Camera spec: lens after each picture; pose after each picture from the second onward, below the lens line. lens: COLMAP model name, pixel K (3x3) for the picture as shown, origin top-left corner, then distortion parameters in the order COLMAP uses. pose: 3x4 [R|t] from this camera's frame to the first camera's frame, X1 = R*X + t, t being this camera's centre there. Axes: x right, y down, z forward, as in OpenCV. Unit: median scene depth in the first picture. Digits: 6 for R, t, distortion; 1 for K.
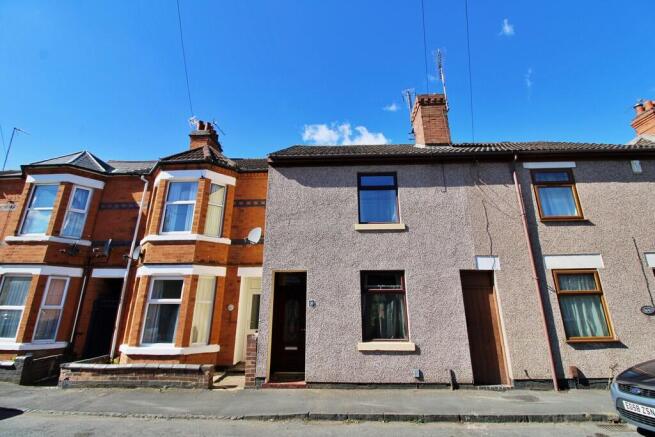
lens RADIAL K [[297.2, 0, 327.5], [0, 297.2, 218.5], [0, 0, 1]] dist [-0.001527, -0.008960]
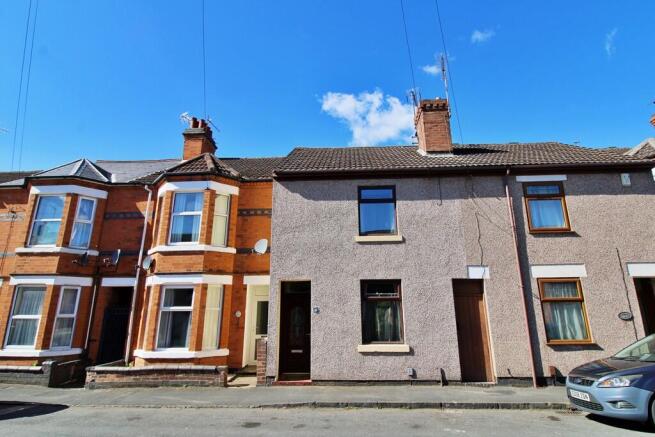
lens RADIAL K [[360.2, 0, 327.5], [0, 360.2, 218.5], [0, 0, 1]] dist [0.002233, 0.000012]
pose [[0.999961, -0.007089, -0.005331, -0.000689], [0.007283, 0.999275, 0.037359, -0.094264], [0.005062, -0.037396, 0.999288, -0.292785]]
